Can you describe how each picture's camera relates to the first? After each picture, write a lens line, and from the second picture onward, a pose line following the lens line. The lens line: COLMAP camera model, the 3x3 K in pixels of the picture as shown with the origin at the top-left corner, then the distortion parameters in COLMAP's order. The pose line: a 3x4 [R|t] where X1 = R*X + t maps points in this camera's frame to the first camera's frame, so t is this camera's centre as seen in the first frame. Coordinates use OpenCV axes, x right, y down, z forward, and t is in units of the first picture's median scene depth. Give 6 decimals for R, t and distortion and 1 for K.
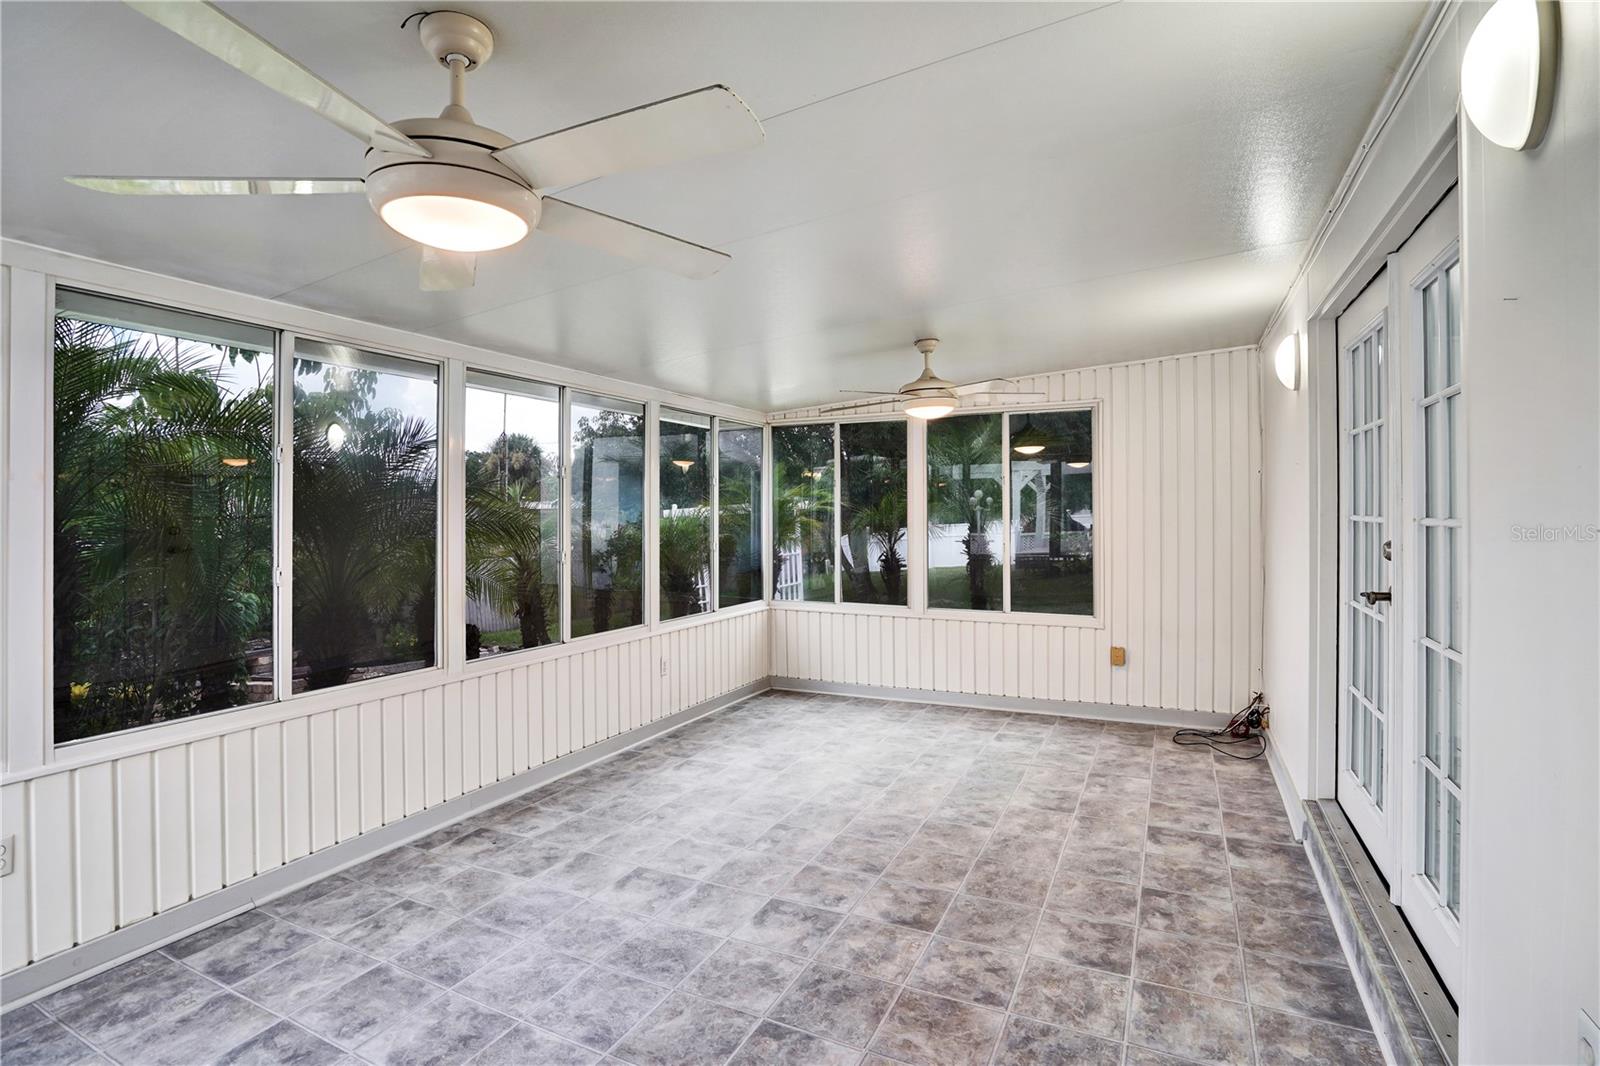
lens RADIAL K [[776.6, 0, 800.5], [0, 776.6, 520.7], [0, 0, 1]] dist [-0.027166, -0.000253]
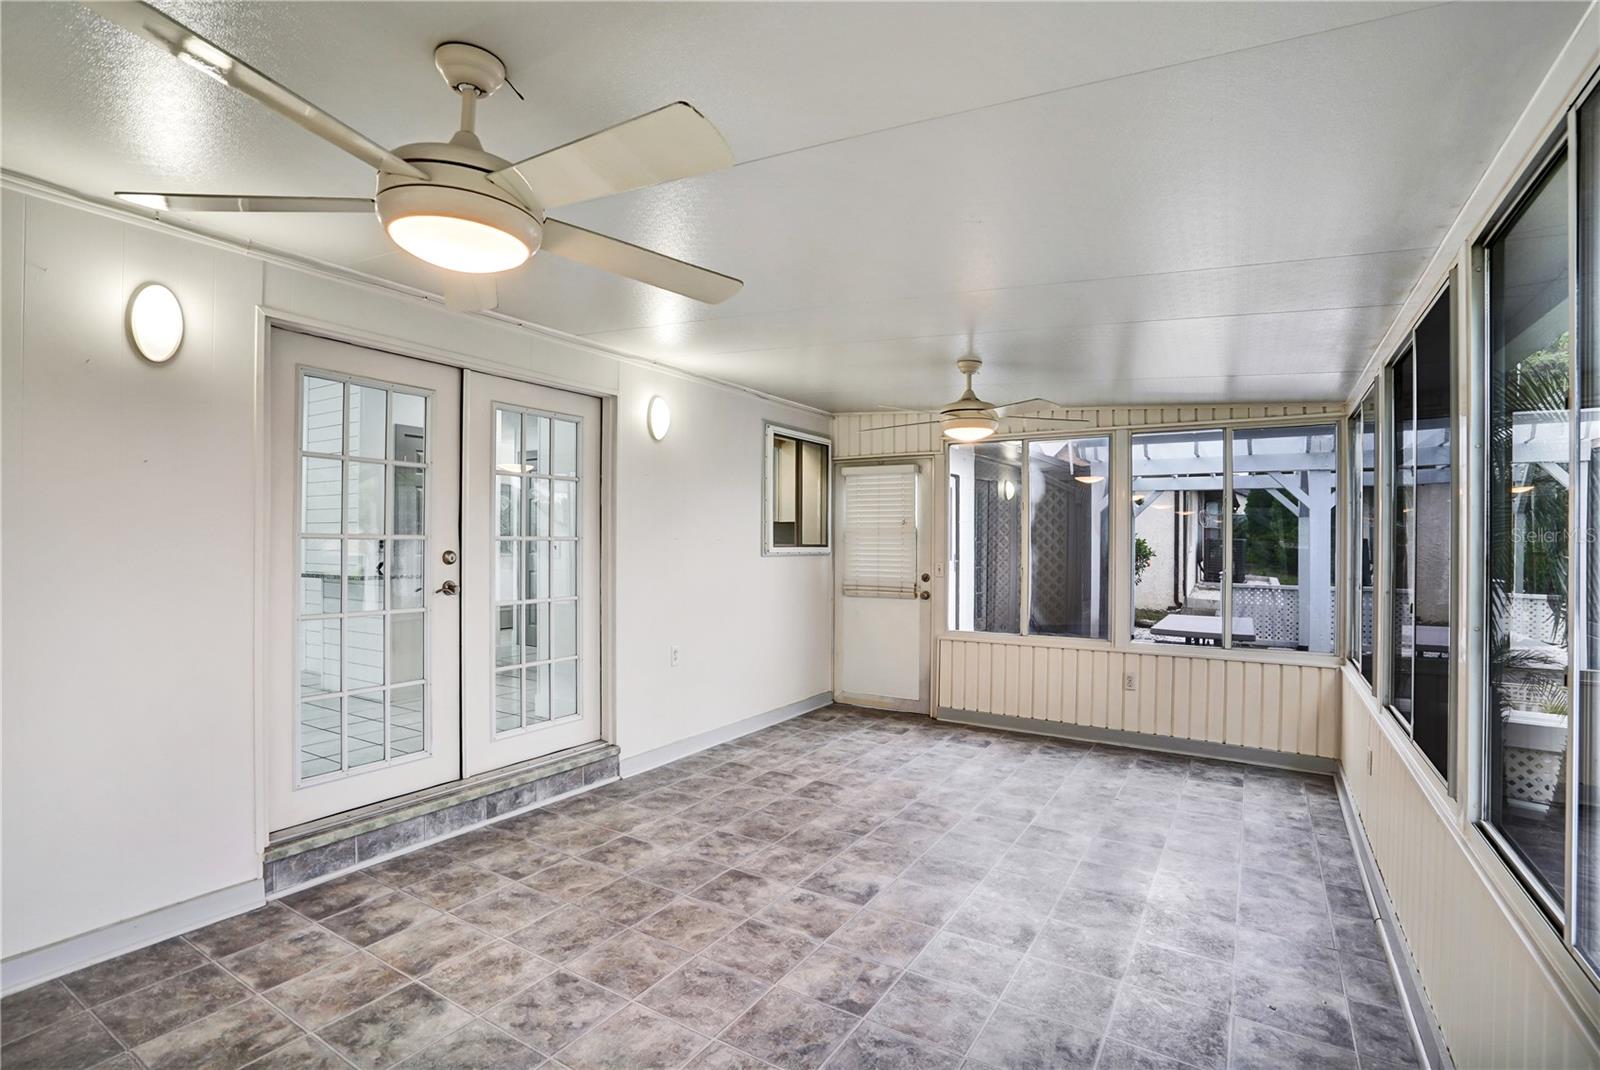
lens RADIAL K [[776.6, 0, 798.4], [0, 776.6, 535.2], [0, 0, 1]] dist [-0.027166, -0.000253]
pose [[-0.996349, -0.001046, 0.085365, -0.038345], [-0.000715, 0.999992, 0.003914, -0.009048], [-0.085368, 0.003839, -0.996342, 2.057671]]
